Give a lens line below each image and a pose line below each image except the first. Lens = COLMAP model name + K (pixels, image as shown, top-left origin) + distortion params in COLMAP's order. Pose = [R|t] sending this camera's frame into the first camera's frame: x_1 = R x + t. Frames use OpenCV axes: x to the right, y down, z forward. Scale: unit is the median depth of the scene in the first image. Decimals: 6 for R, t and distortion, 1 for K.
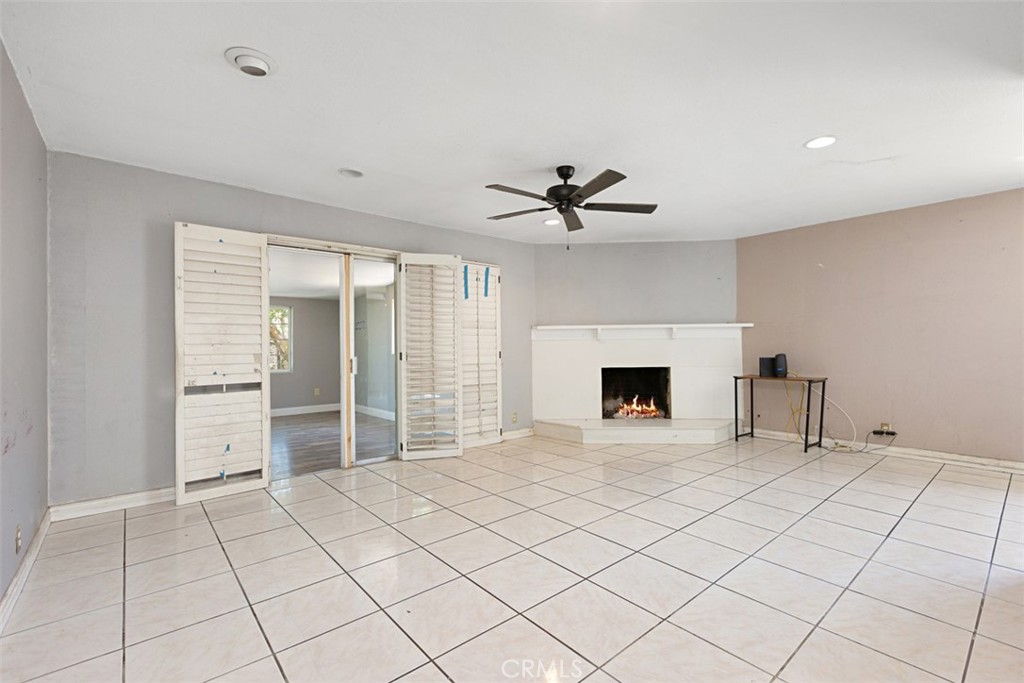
lens RADIAL K [[456.1, 0, 521.1], [0, 456.1, 341.1], [0, 0, 1]] dist [0.000250, 0.000677]
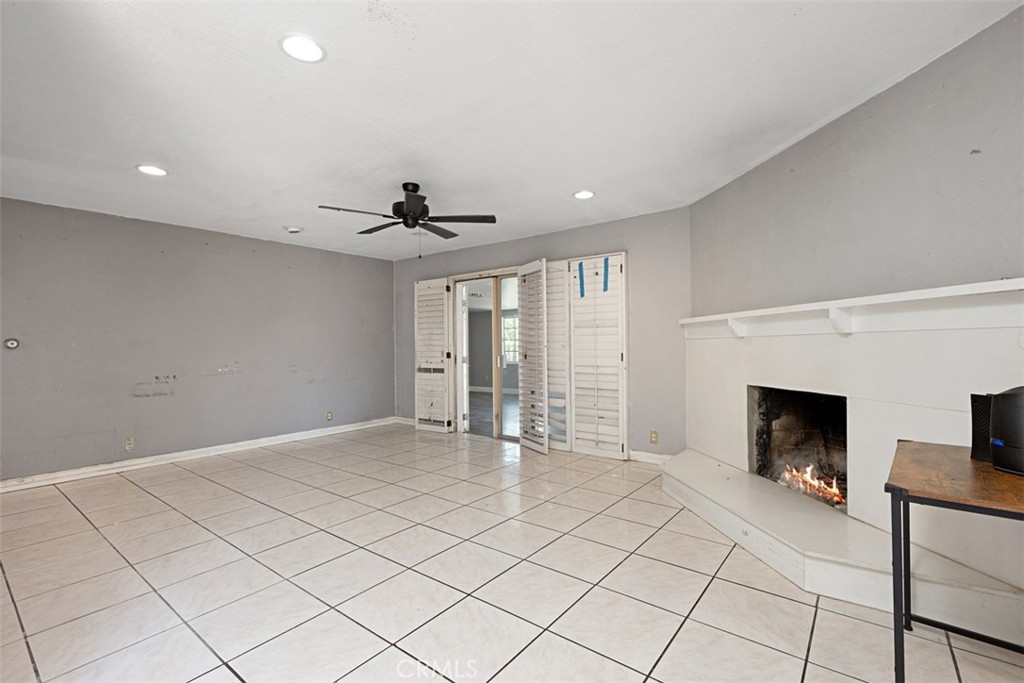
lens RADIAL K [[456.1, 0, 513.9], [0, 456.1, 344.7], [0, 0, 1]] dist [0.000250, 0.000677]
pose [[0.191235, 0.005490, -0.981529, 1.101852], [0.016082, 0.999833, 0.008725, -0.006056], [0.981413, -0.017453, 0.191114, 0.944515]]
